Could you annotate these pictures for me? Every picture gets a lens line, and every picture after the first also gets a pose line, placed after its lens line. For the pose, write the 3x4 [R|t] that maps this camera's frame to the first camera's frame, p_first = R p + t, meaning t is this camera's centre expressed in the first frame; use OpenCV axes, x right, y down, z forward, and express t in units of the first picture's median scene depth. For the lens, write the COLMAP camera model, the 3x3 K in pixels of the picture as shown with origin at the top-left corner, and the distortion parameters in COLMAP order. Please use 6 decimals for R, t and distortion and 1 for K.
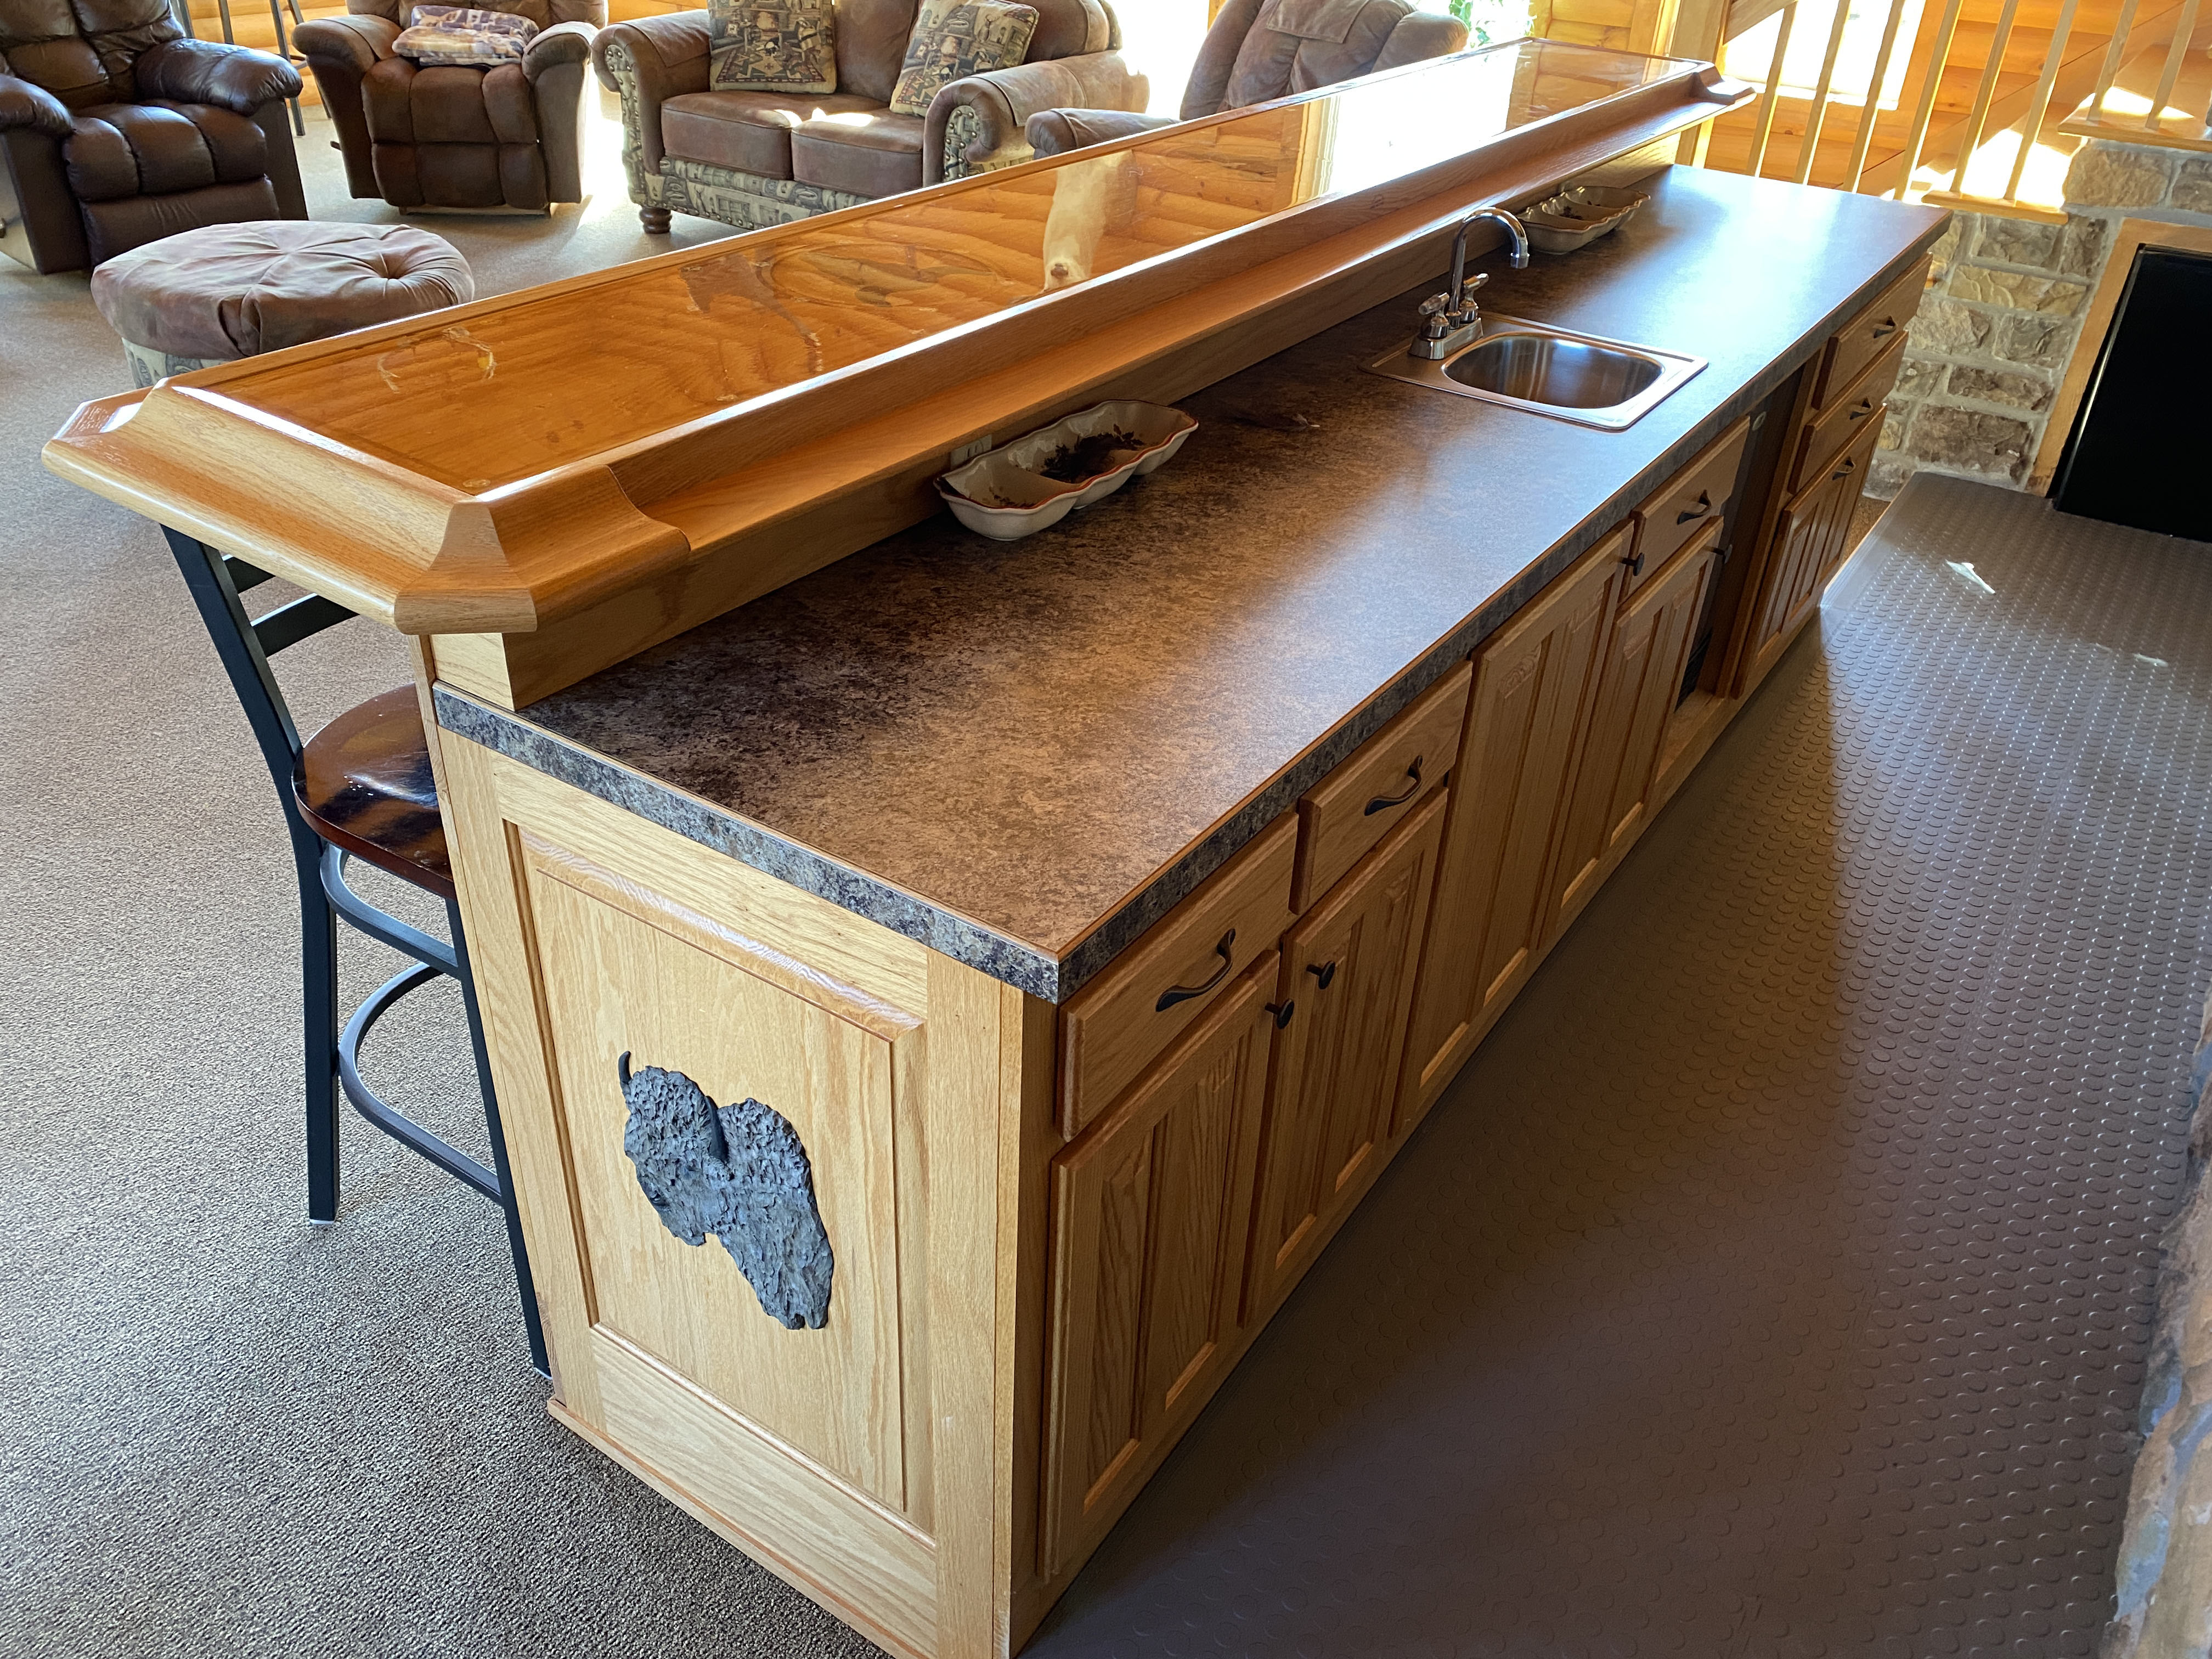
lens RADIAL K [[1704.5, 0, 1109.9], [0, 1704.5, 833.8], [0, 0, 1]] dist [0.038799, -0.016905]
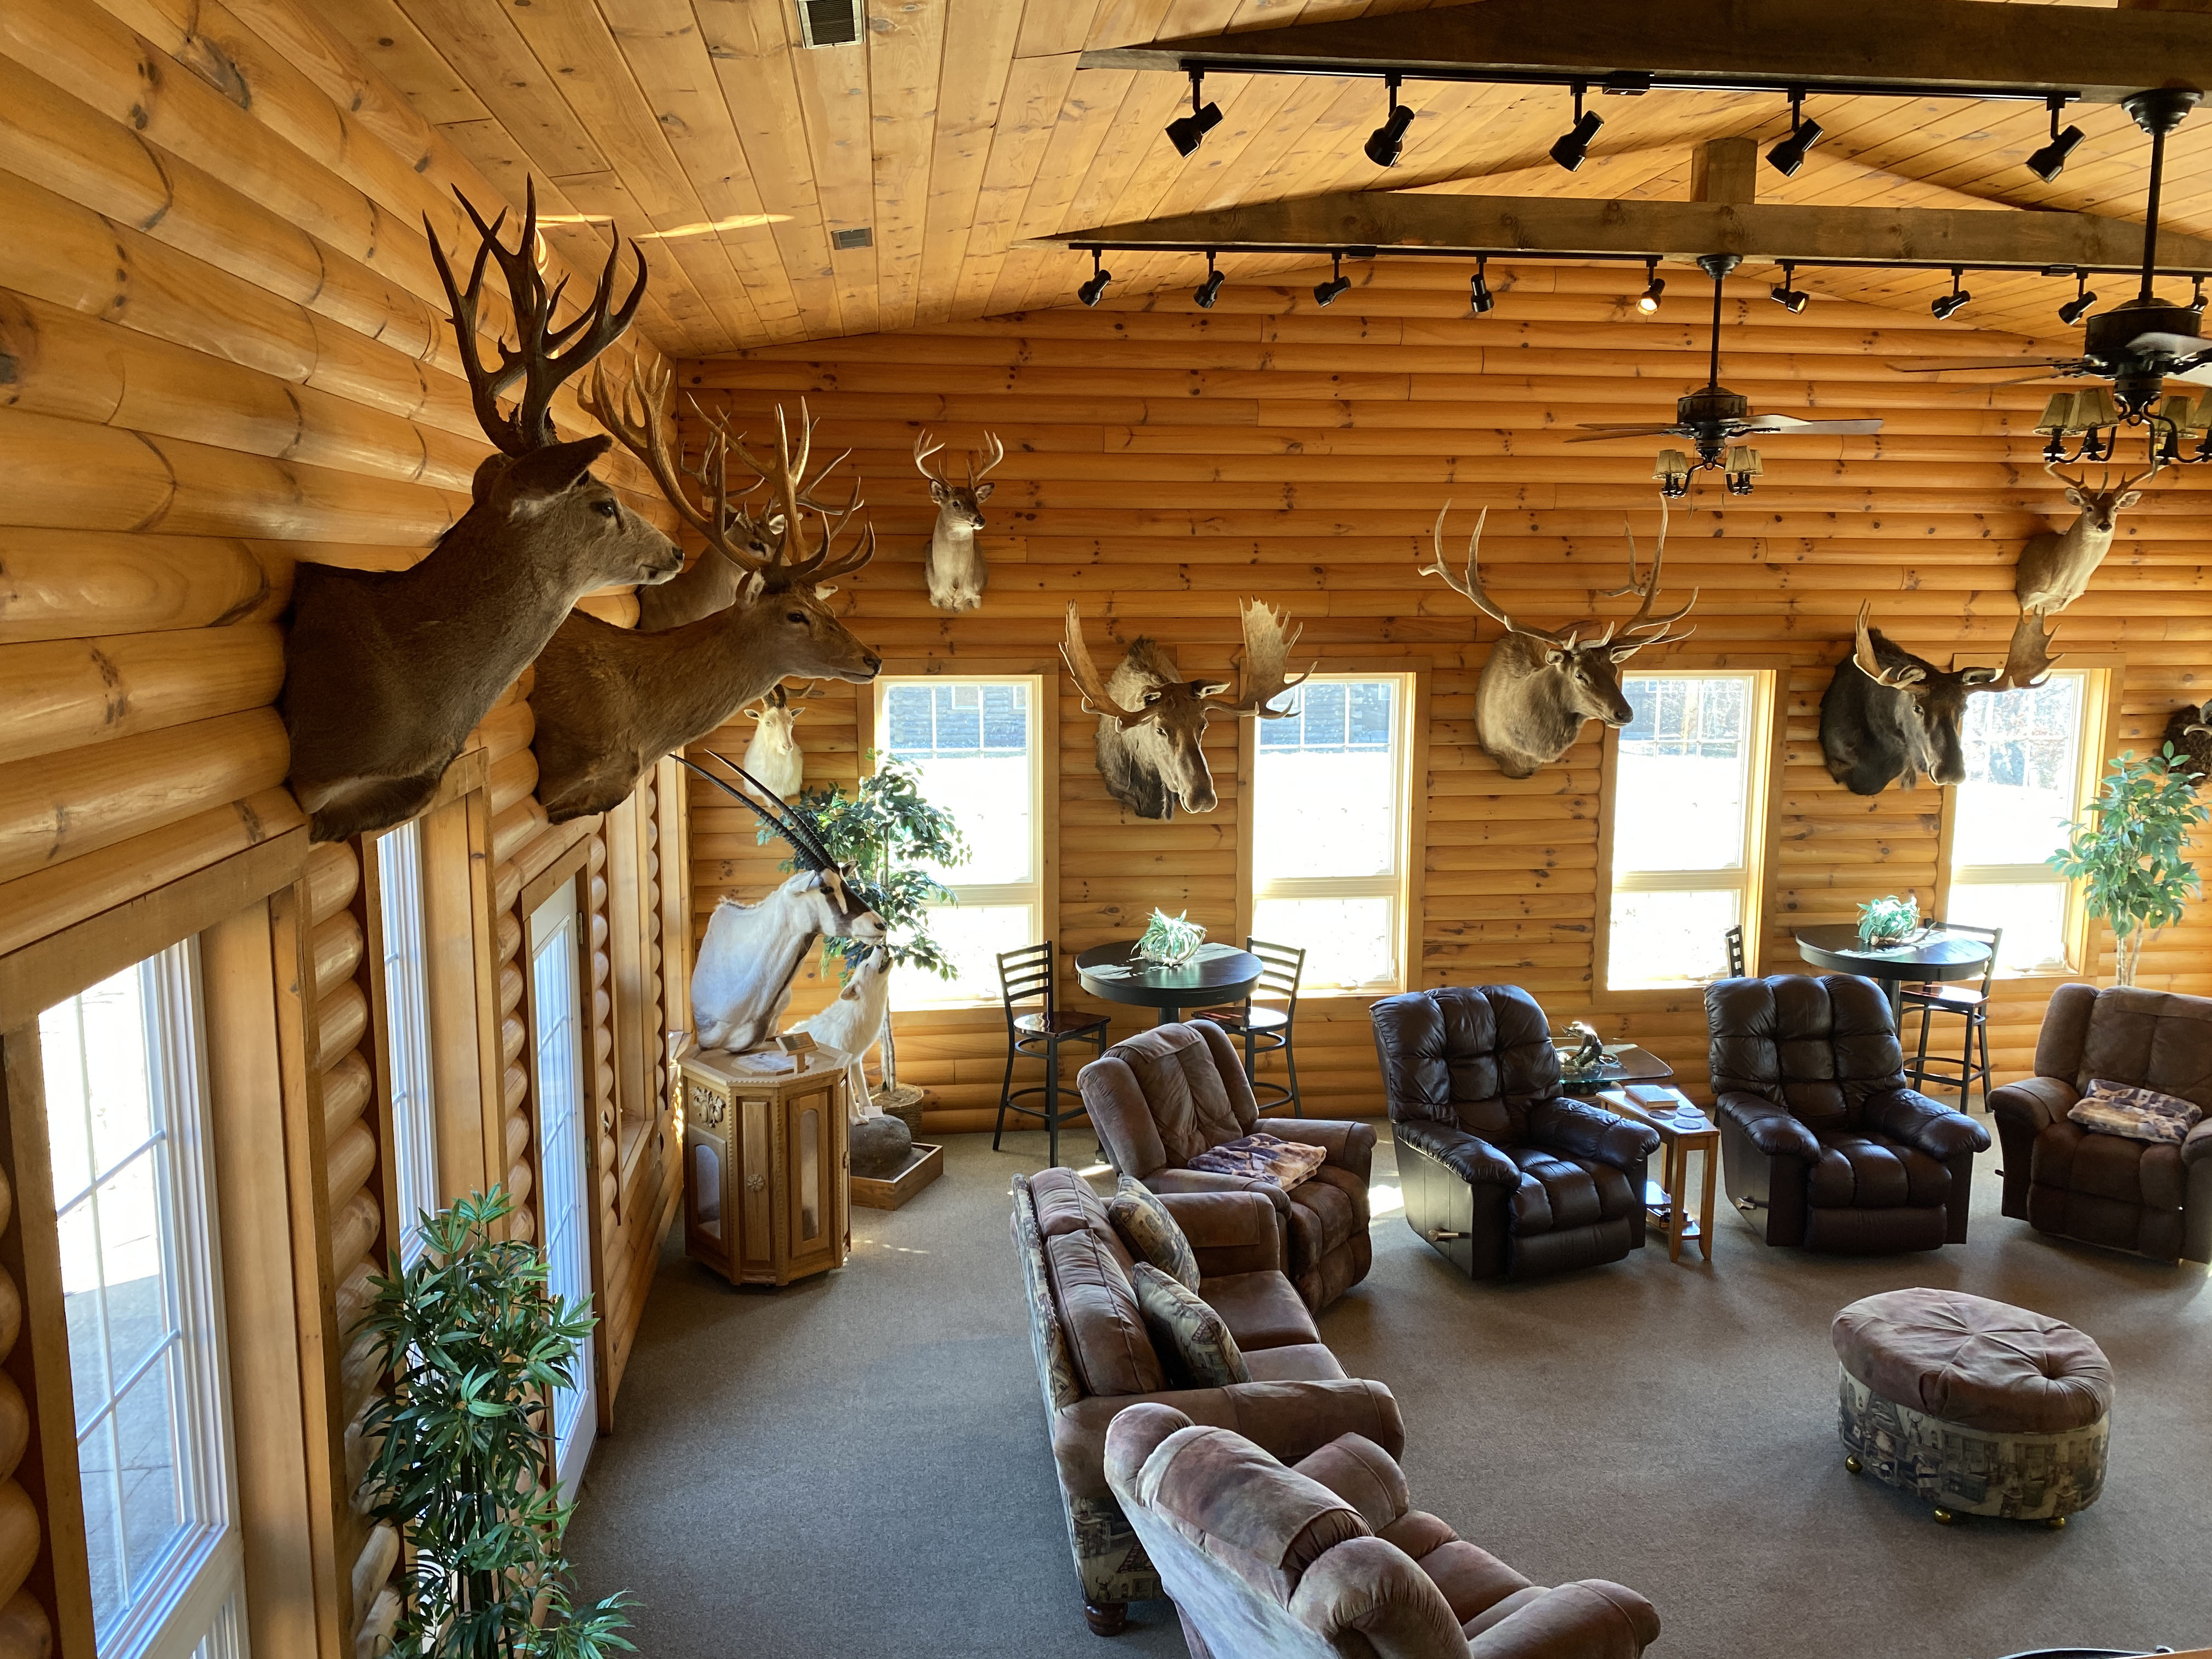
lens RADIAL K [[1704.5, 0, 1122.8], [0, 1704.5, 824.8], [0, 0, 1]] dist [0.038799, -0.016905]
pose [[0.668621, 0.073935, -0.739919, 0.041871], [-0.381135, 0.888476, -0.255629, -0.063615], [0.638500, 0.452928, 0.622233, -0.345207]]
